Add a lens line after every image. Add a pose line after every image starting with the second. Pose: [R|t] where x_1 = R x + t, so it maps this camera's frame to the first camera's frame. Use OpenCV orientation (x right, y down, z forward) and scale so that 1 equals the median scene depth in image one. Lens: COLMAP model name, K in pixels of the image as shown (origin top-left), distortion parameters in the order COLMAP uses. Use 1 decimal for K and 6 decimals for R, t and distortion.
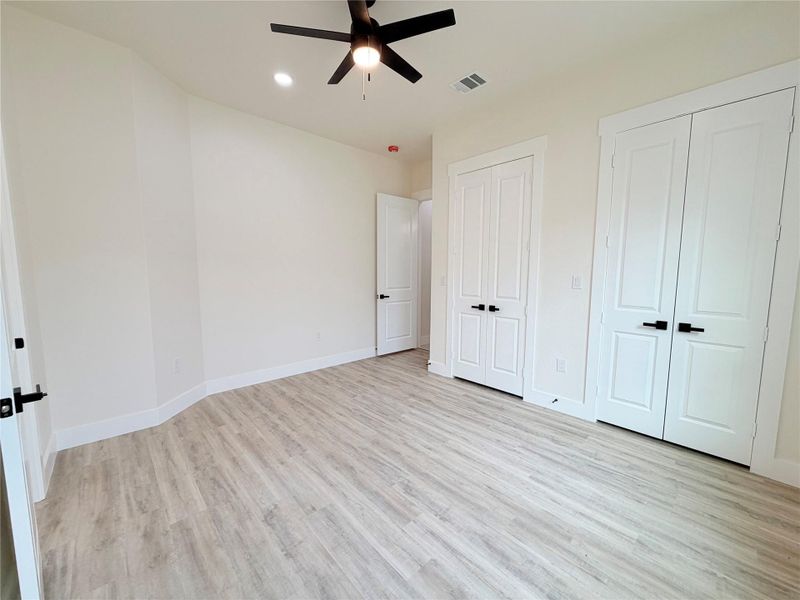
lens RADIAL K [[326.1, 0, 400.0], [0, 326.1, 300.0], [0, 0, 1]] dist [0.000538, 0.000151]
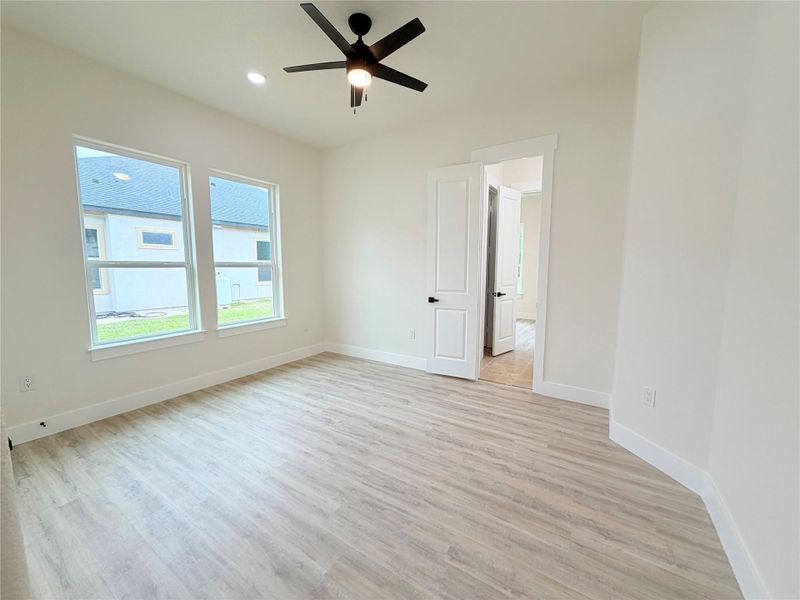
lens RADIAL K [[318.6, 0, 398.0], [0, 318.6, 299.5], [0, 0, 1]] dist [-0.000769, 0.000273]
pose [[-0.971370, 0.021598, -0.236589, 0.039424], [-0.026487, 0.979805, 0.198195, -0.176932], [0.236091, 0.198787, -0.951181, 1.851047]]
